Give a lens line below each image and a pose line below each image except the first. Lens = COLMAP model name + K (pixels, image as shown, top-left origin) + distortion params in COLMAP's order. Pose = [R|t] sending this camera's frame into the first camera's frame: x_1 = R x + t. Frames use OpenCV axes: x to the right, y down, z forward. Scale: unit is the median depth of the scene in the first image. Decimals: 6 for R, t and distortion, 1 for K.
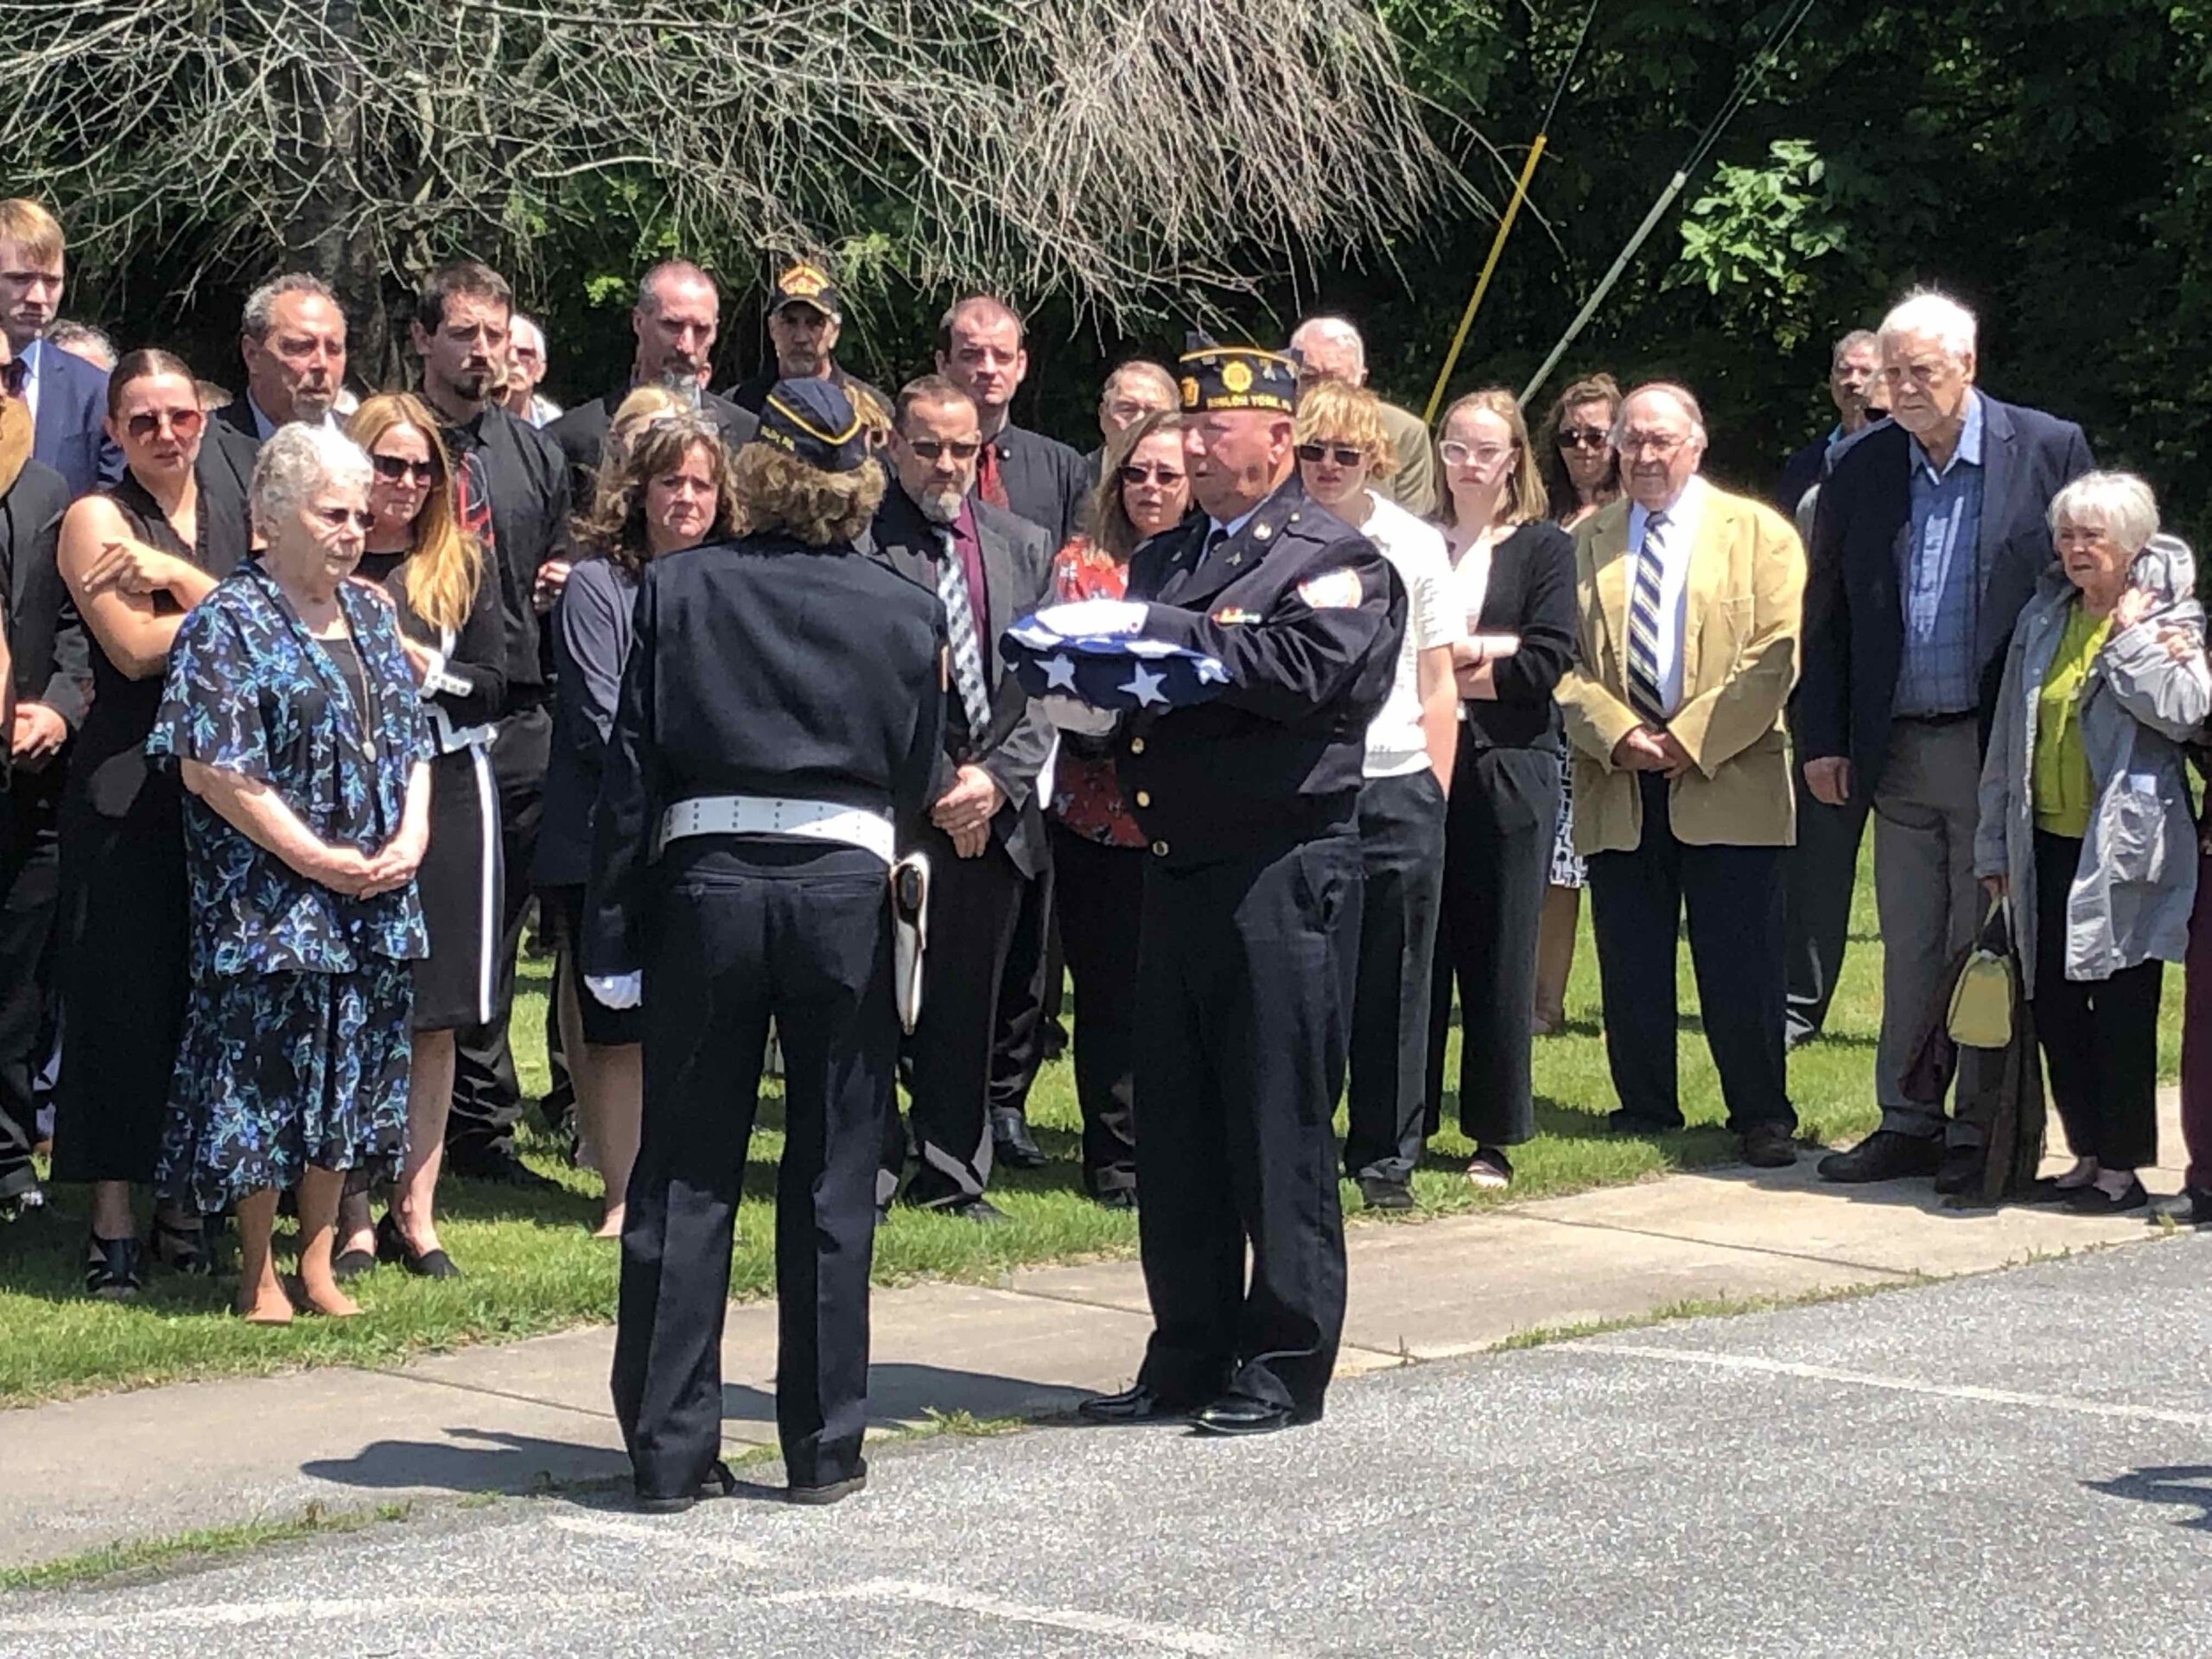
lens RADIAL K [[5889.4, 0, 1112.0], [0, 5889.4, 825.9], [0, 0, 1]] dist [0.076164, 0.000000]
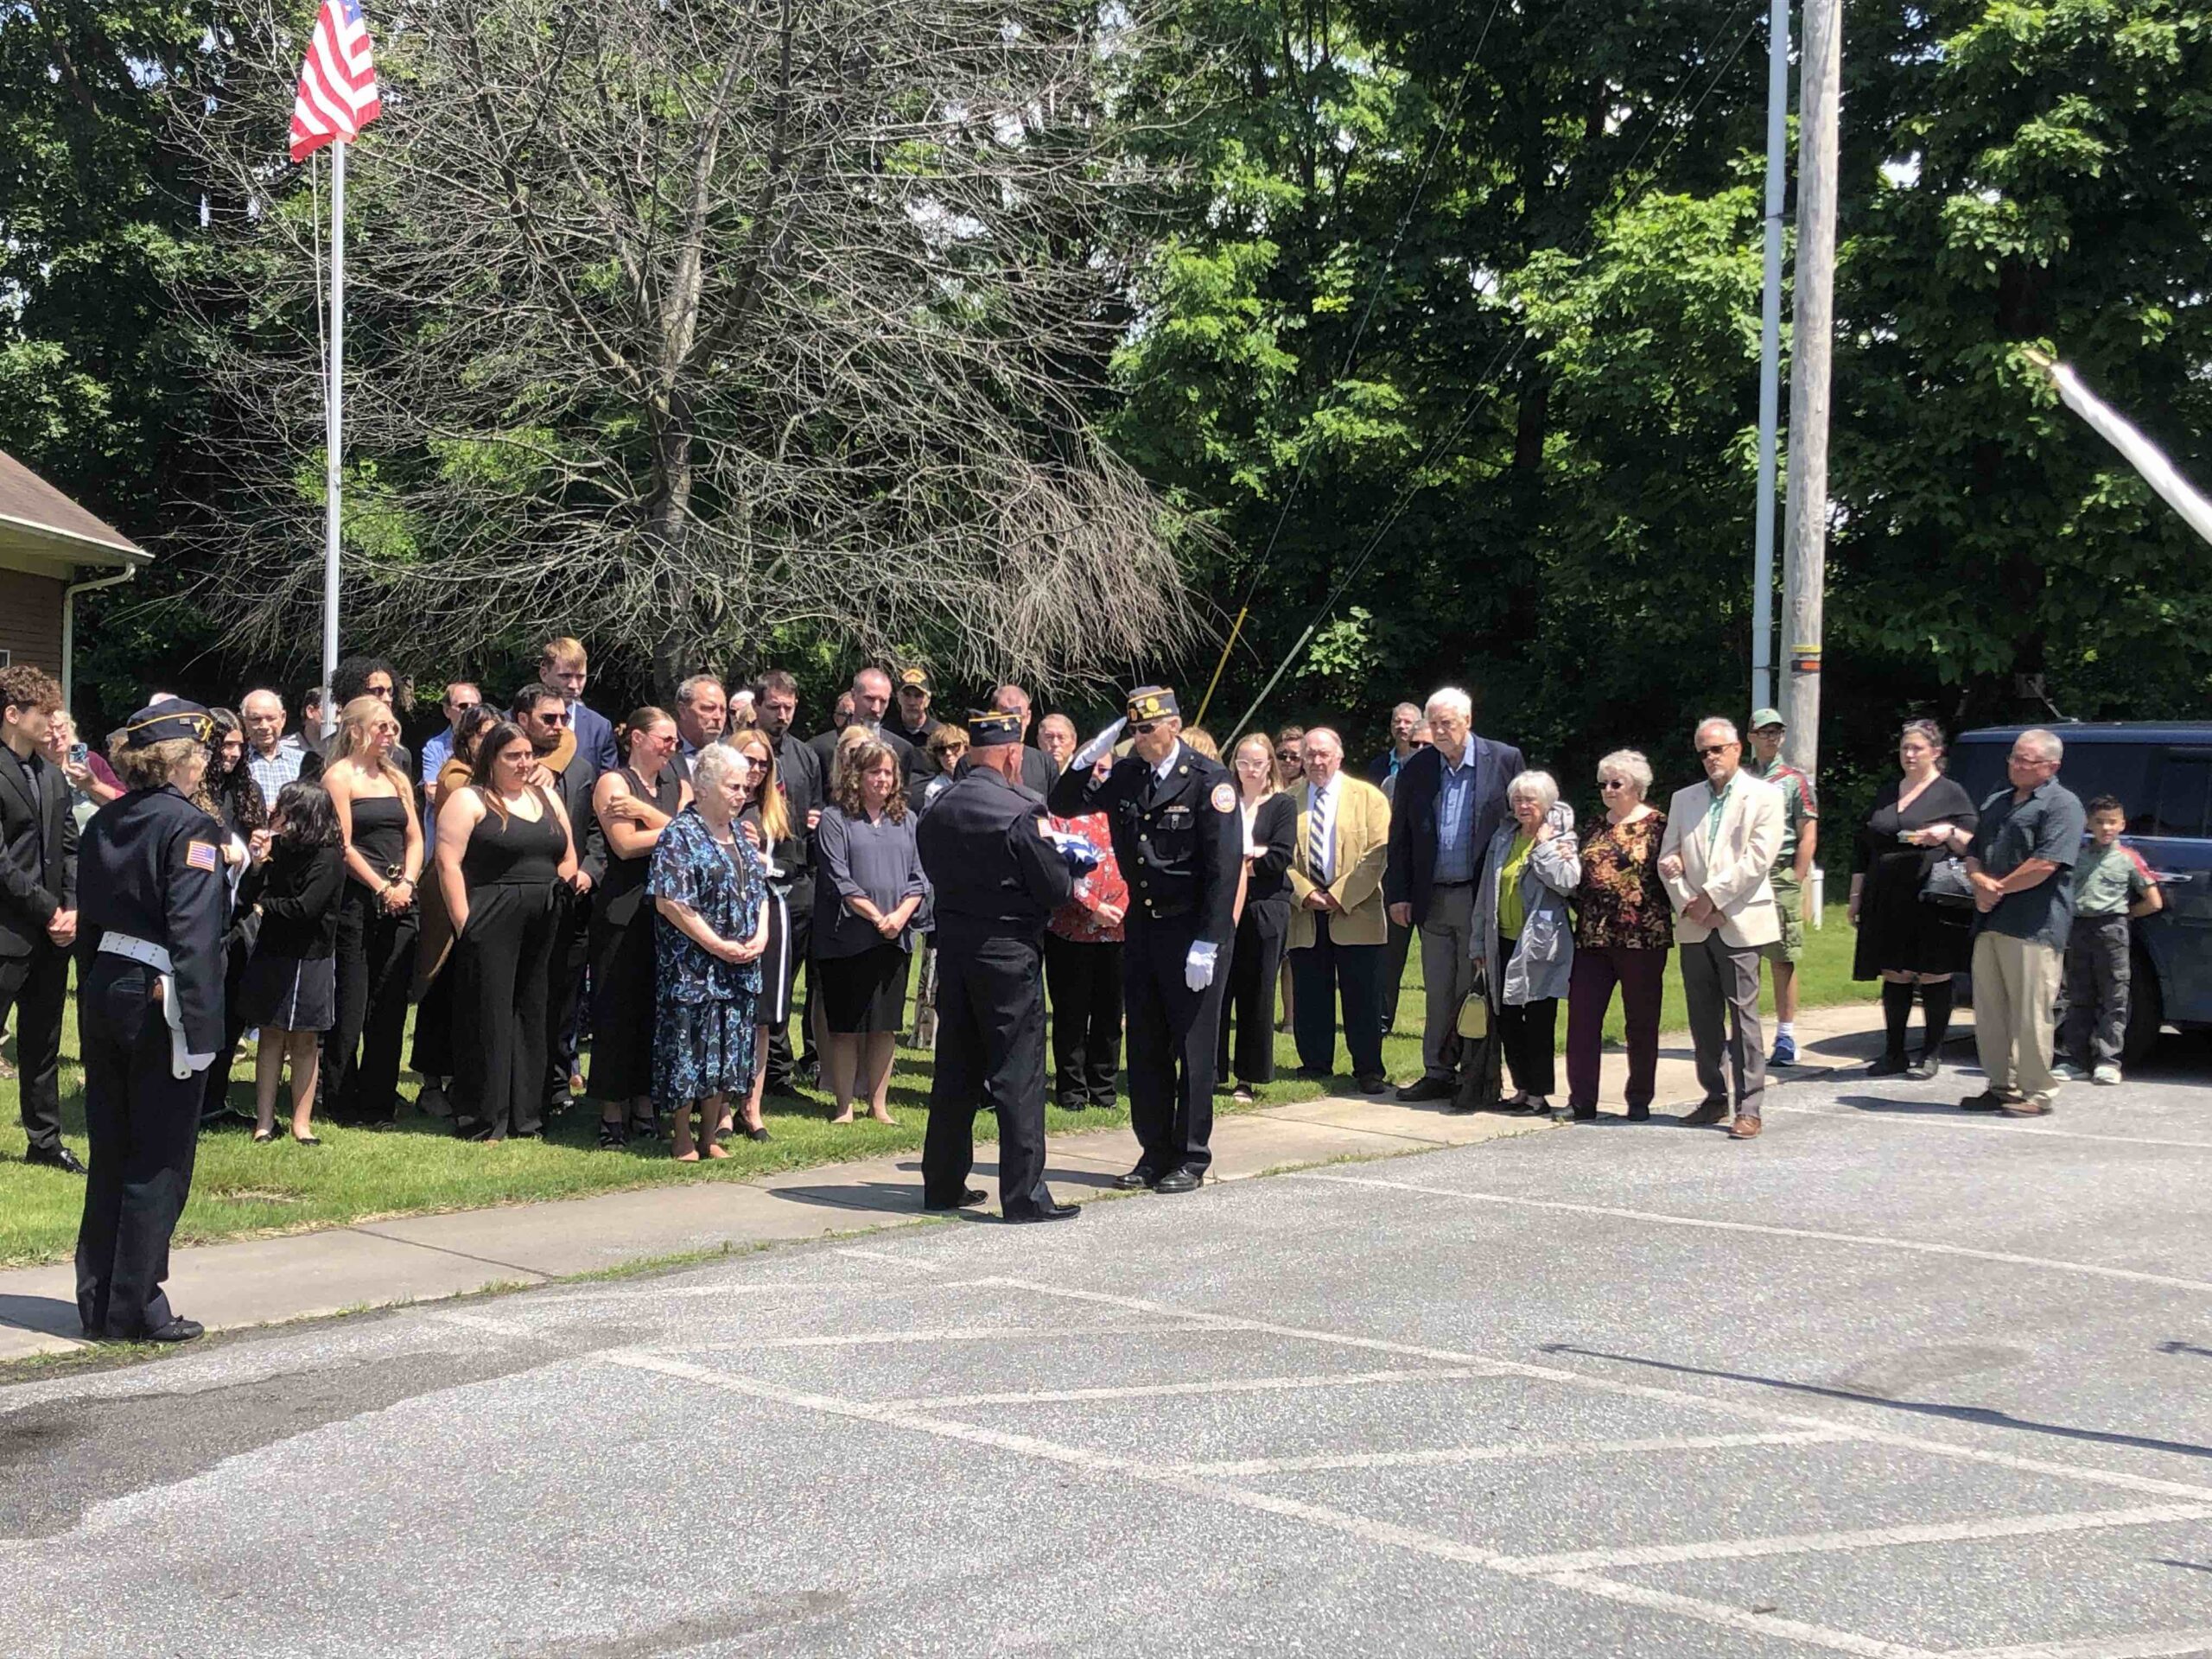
lens RADIAL K [[2836.9, 0, 1091.3], [0, 2836.9, 840.8], [0, 0, 1]] dist [0.014440, 0.000000]
pose [[0.999727, 0.006569, 0.022419, -0.016669], [-0.005833, 0.999447, -0.032742, 0.000426], [-0.022622, 0.032603, 0.999212, -0.032557]]
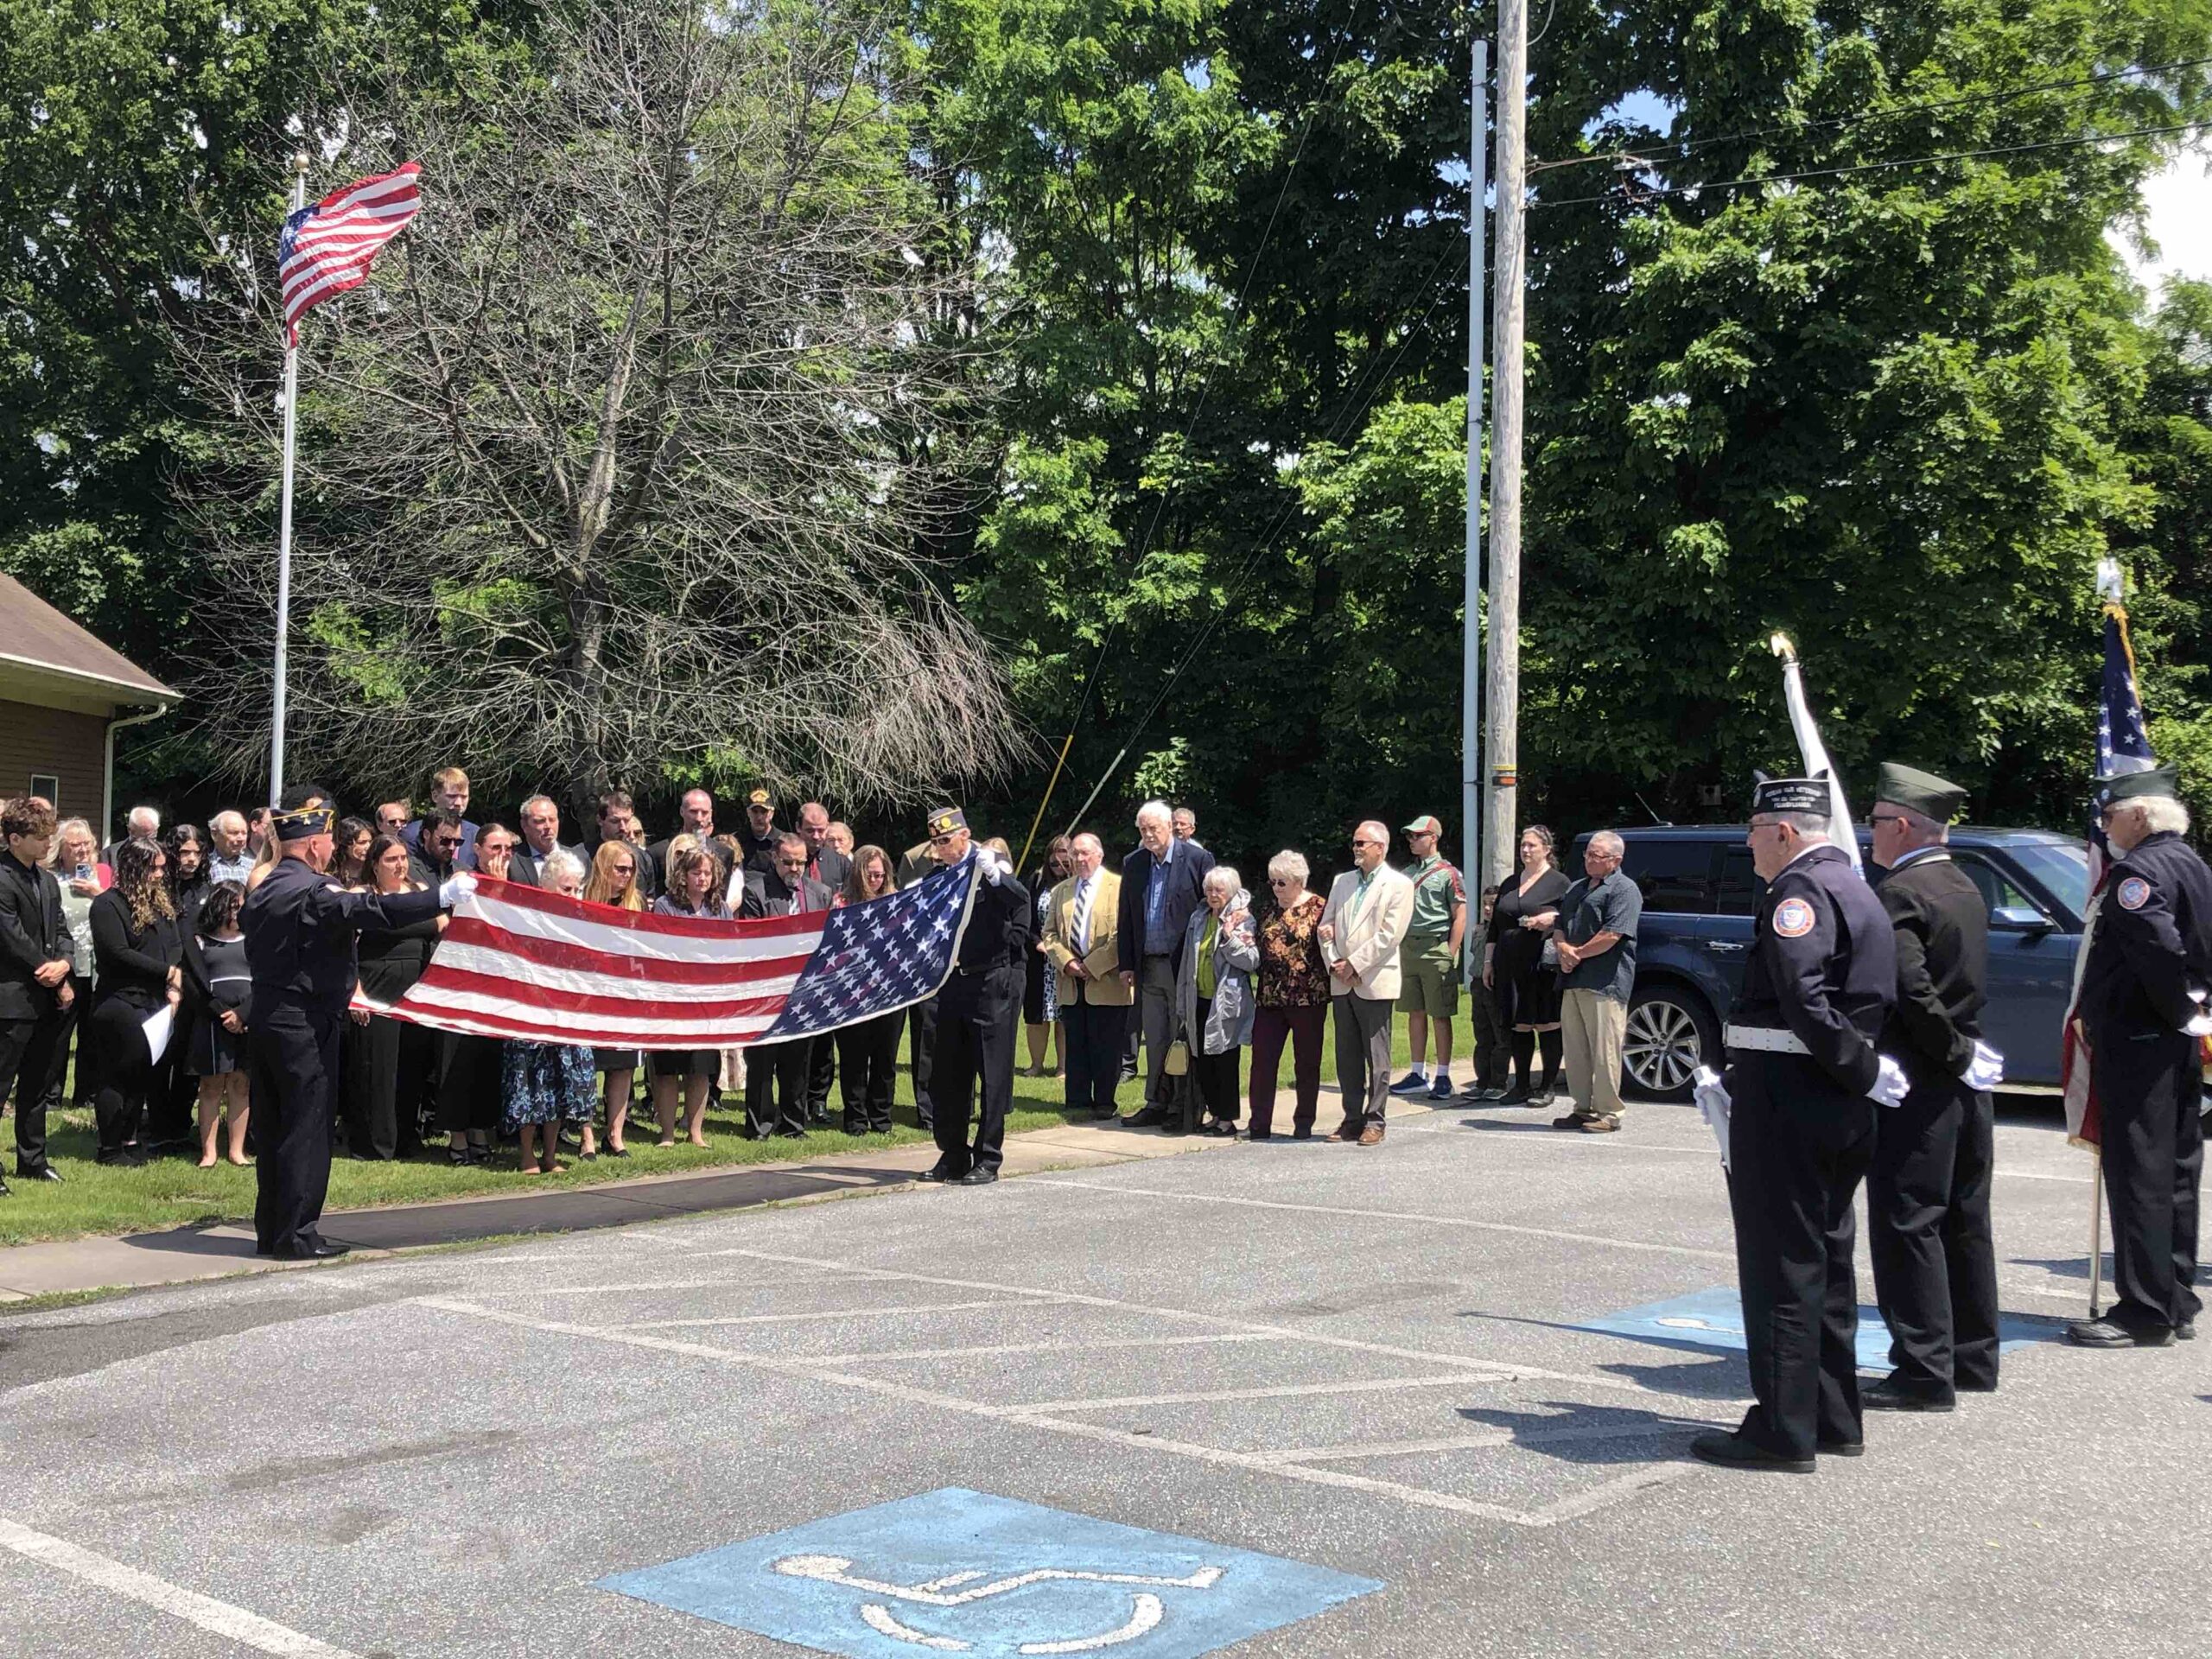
lens RADIAL K [[2492.7, 0, 1108.7], [0, 2492.7, 825.6], [0, 0, 1]] dist [-0.025207, 0.000000]
pose [[0.998759, 0.000056, 0.049795, 0.060848], [0.003762, 0.997057, -0.076566, 0.010270], [-0.049653, 0.076659, 0.995820, -0.160580]]
